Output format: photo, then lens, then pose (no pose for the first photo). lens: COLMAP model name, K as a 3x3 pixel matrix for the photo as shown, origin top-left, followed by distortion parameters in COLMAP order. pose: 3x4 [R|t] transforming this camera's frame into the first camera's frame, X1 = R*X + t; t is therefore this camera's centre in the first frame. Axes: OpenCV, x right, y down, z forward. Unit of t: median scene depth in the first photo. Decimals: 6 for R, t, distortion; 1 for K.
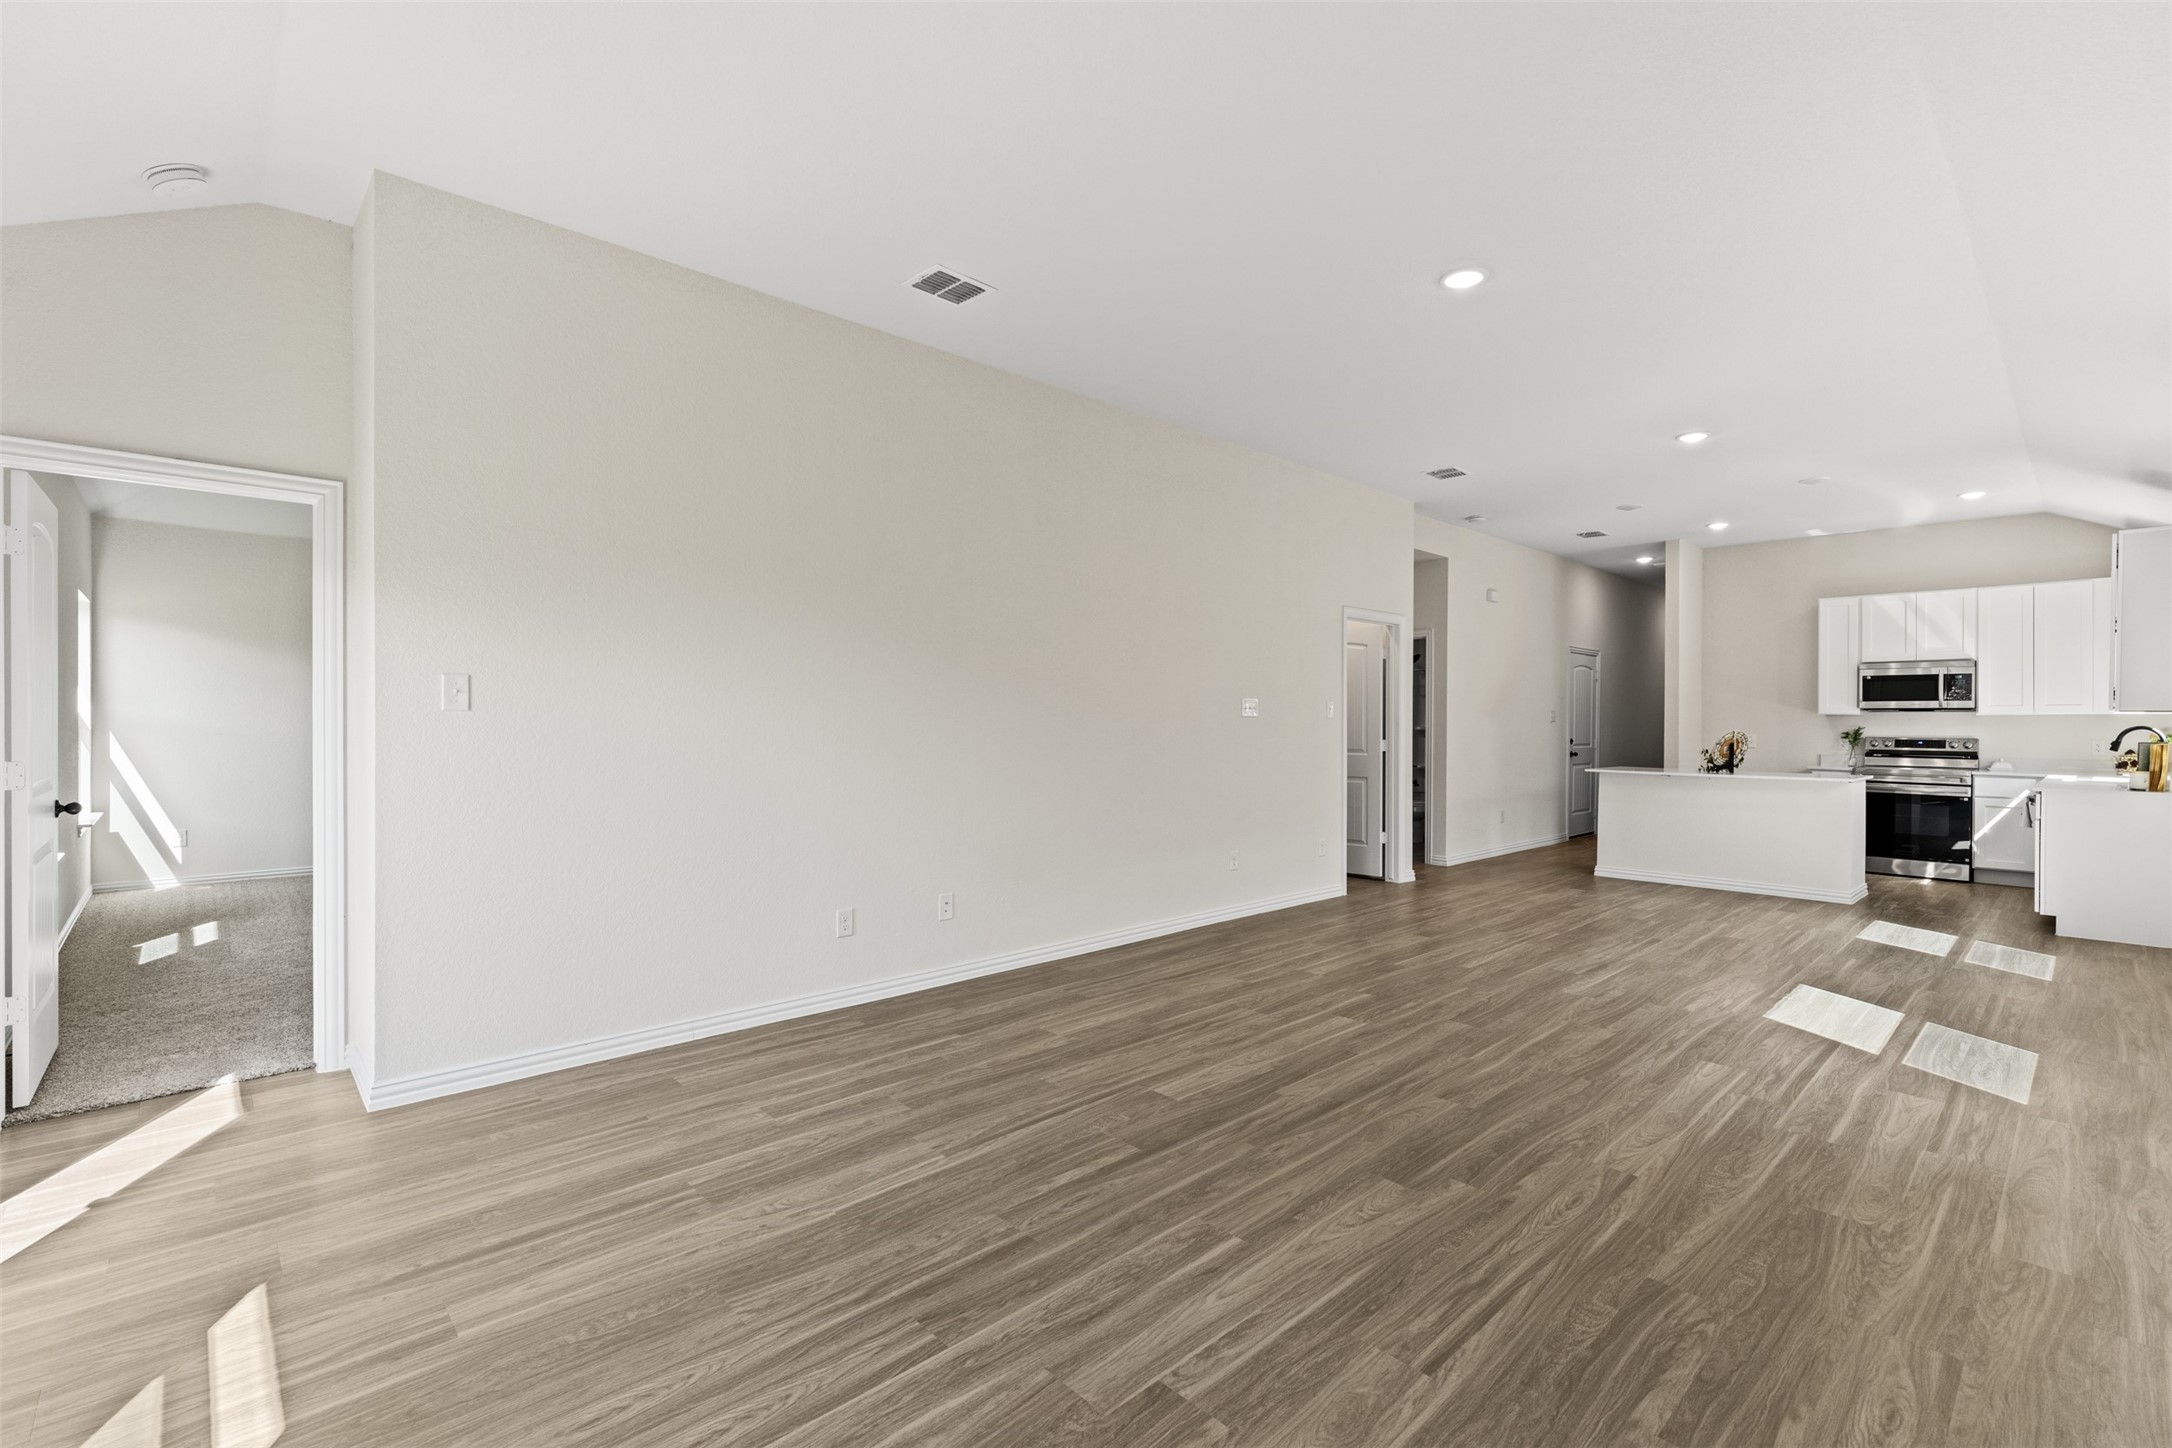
lens RADIAL K [[955.2, 0, 1087.1], [0, 955.2, 726.7], [0, 0, 1]] dist [-0.000983, 0.000144]
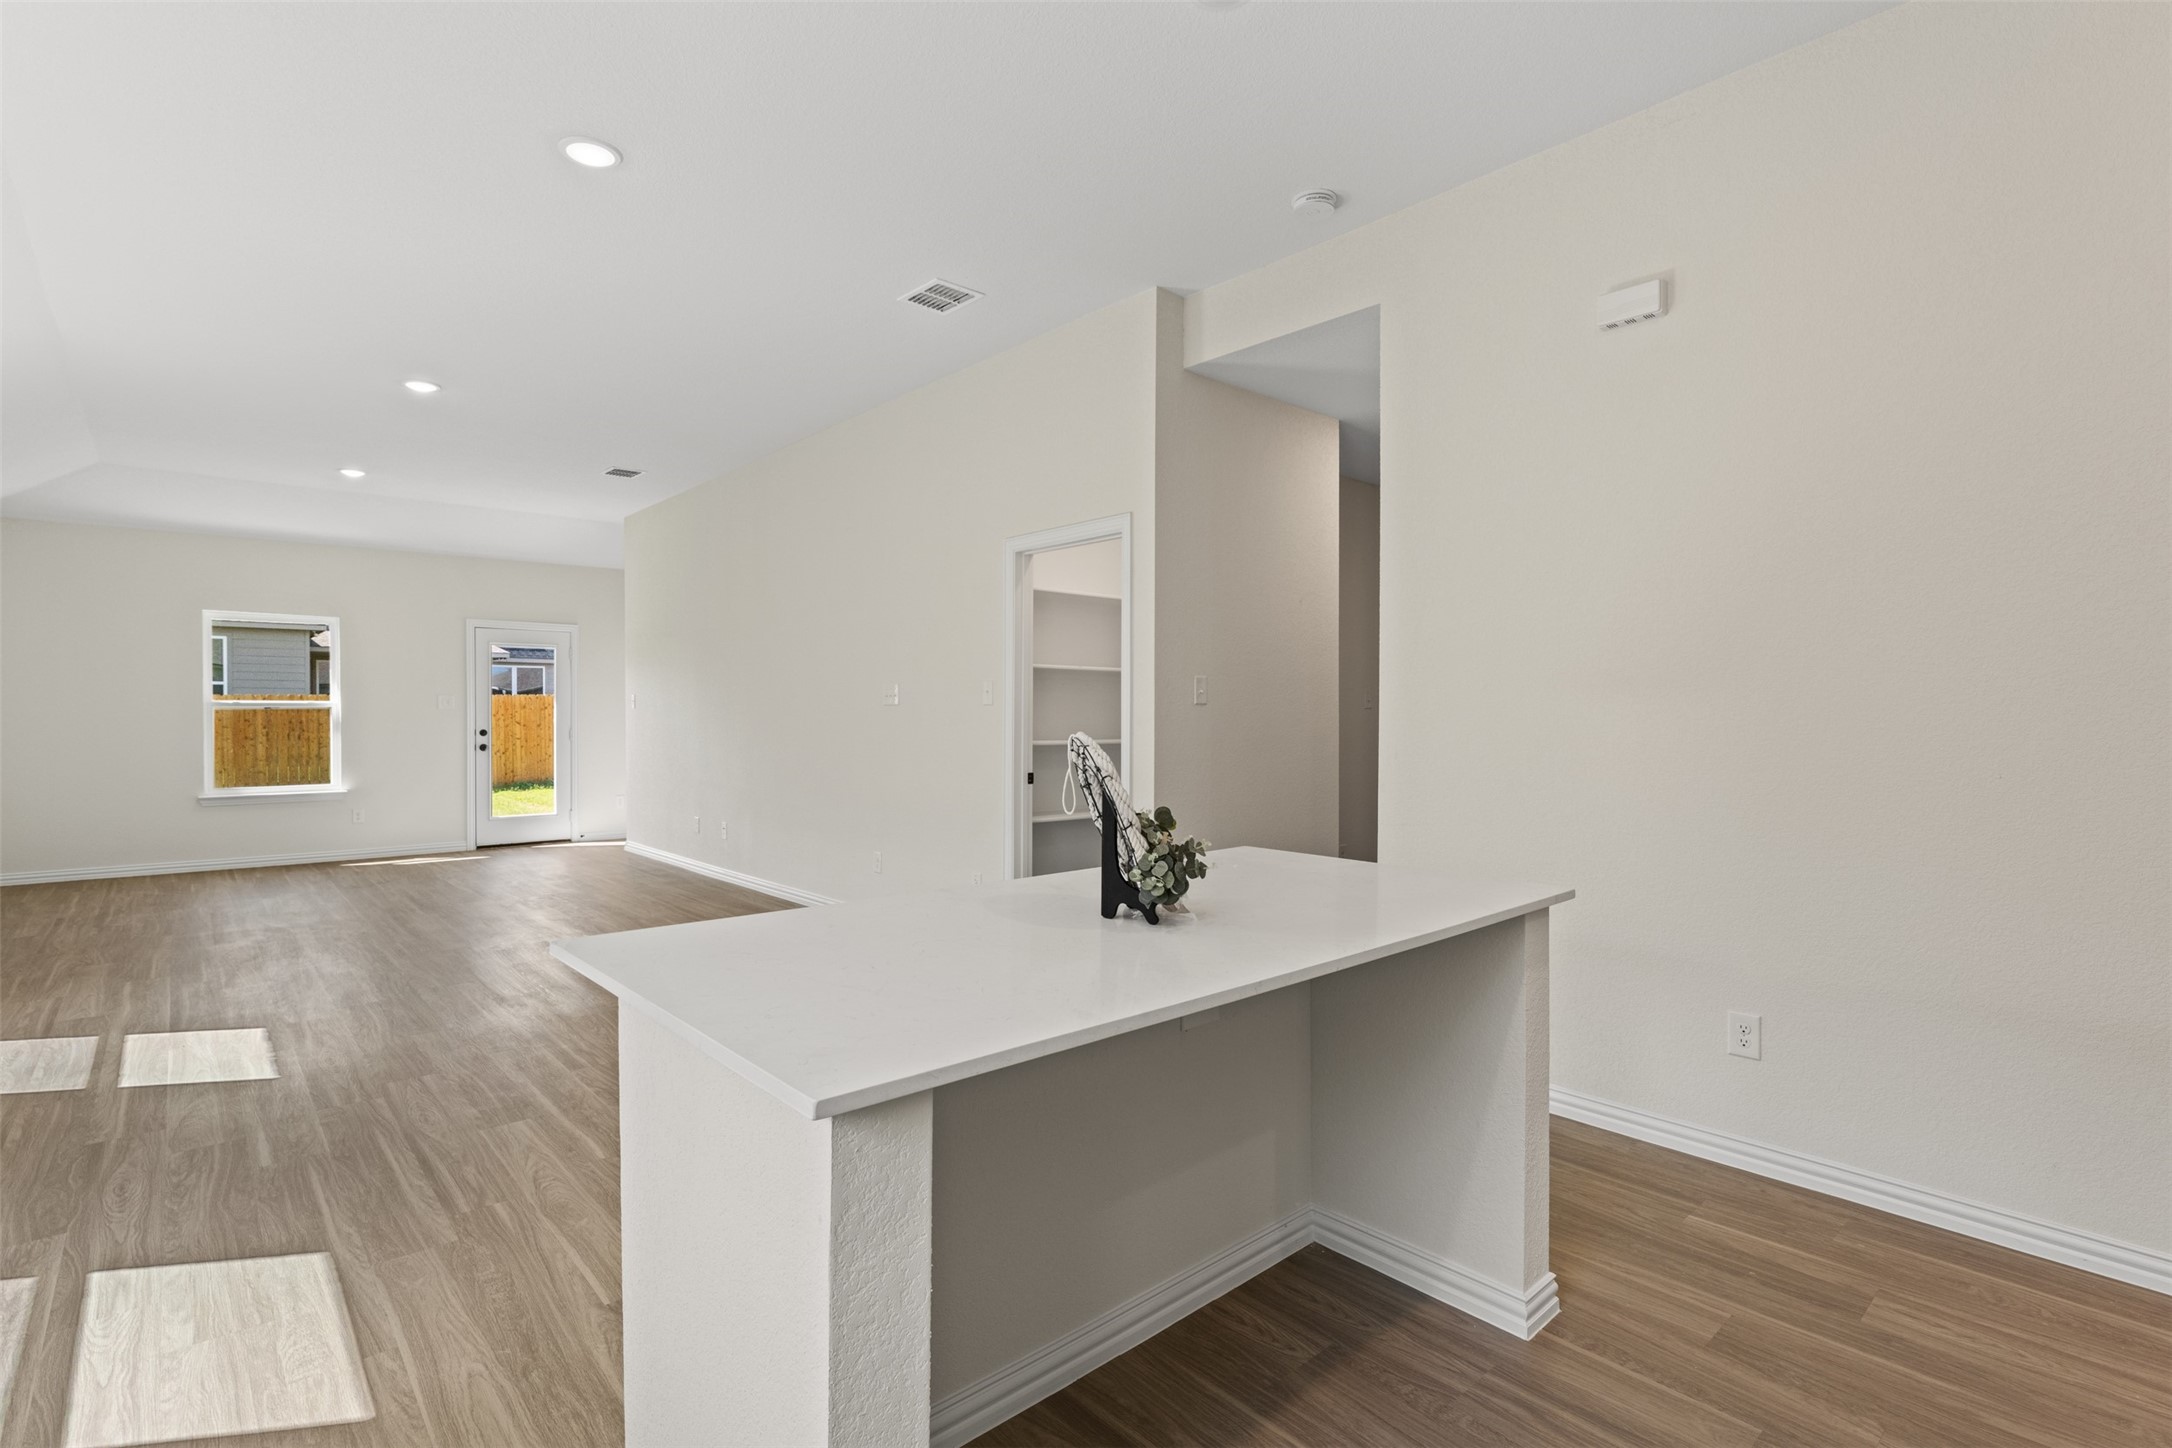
lens RADIAL K [[1024.9, 0, 1086.0], [0, 1024.9, 724.0], [0, 0, 1]] dist [-0.002685, -0.000578]
pose [[-0.026996, 0.006872, -0.999612, 0.921324], [-0.006712, 0.999953, 0.007055, -0.000237], [0.999613, 0.006900, -0.026949, 1.000312]]
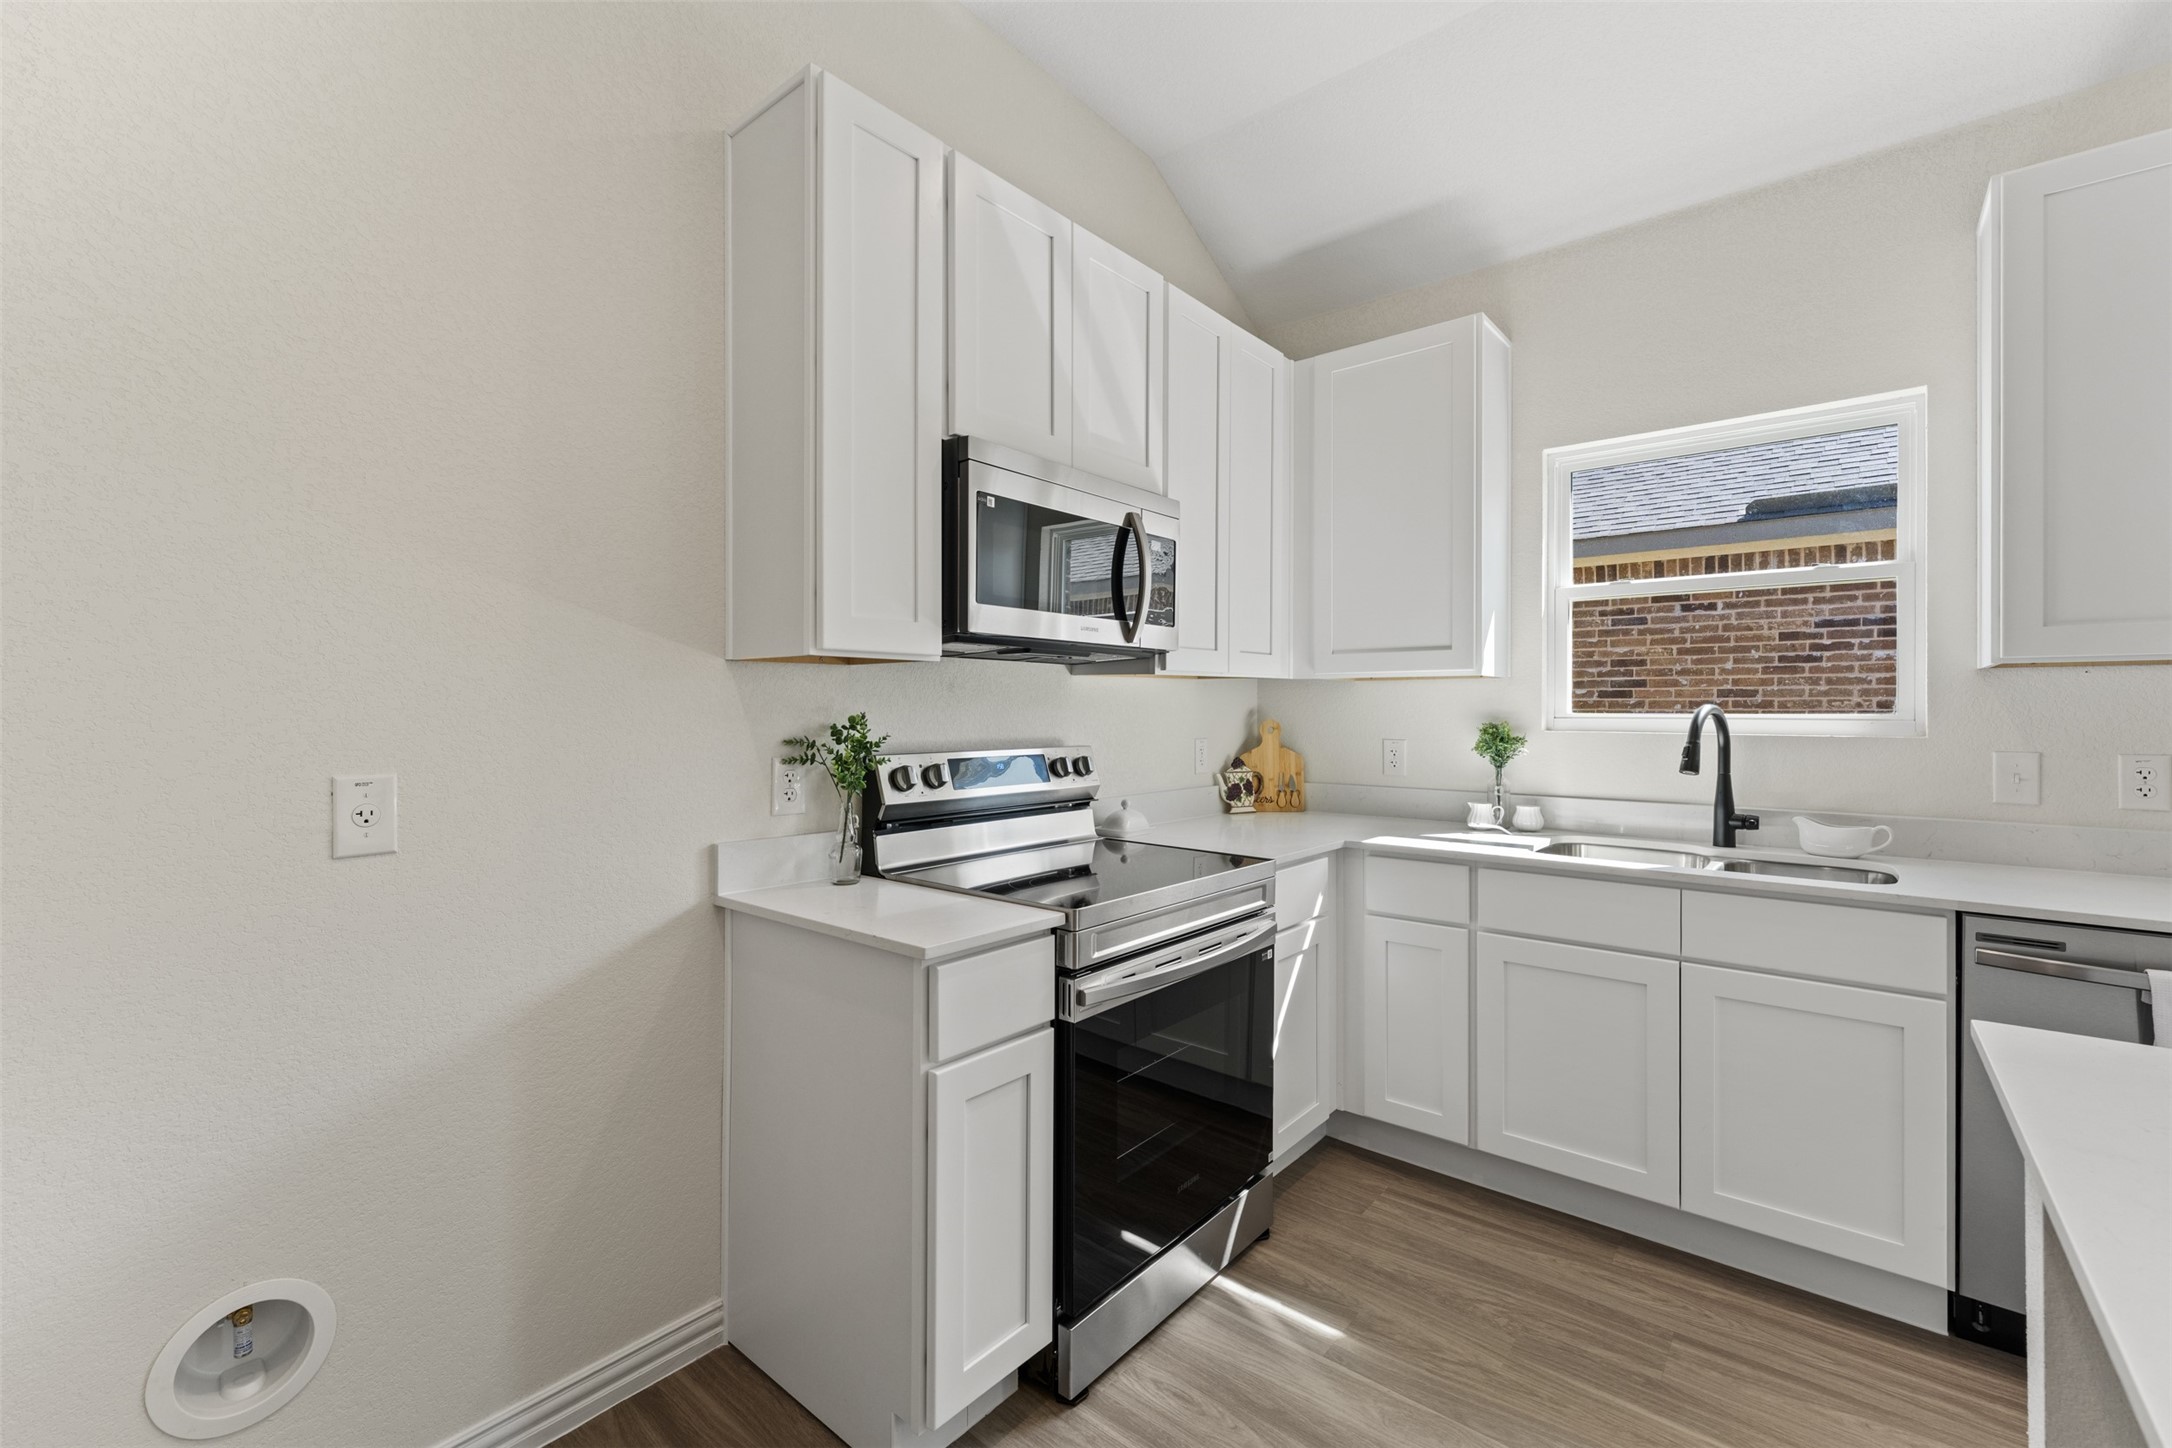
lens RADIAL K [[913.2, 0, 1084.2], [0, 913.2, 709.3], [0, 0, 1]] dist [-0.001002, -0.000042]
pose [[-0.120455, -0.006079, 0.992700, 0.664199], [0.004924, 0.999965, 0.006721, -0.002472], [-0.992707, 0.005697, -0.120421, 1.121516]]
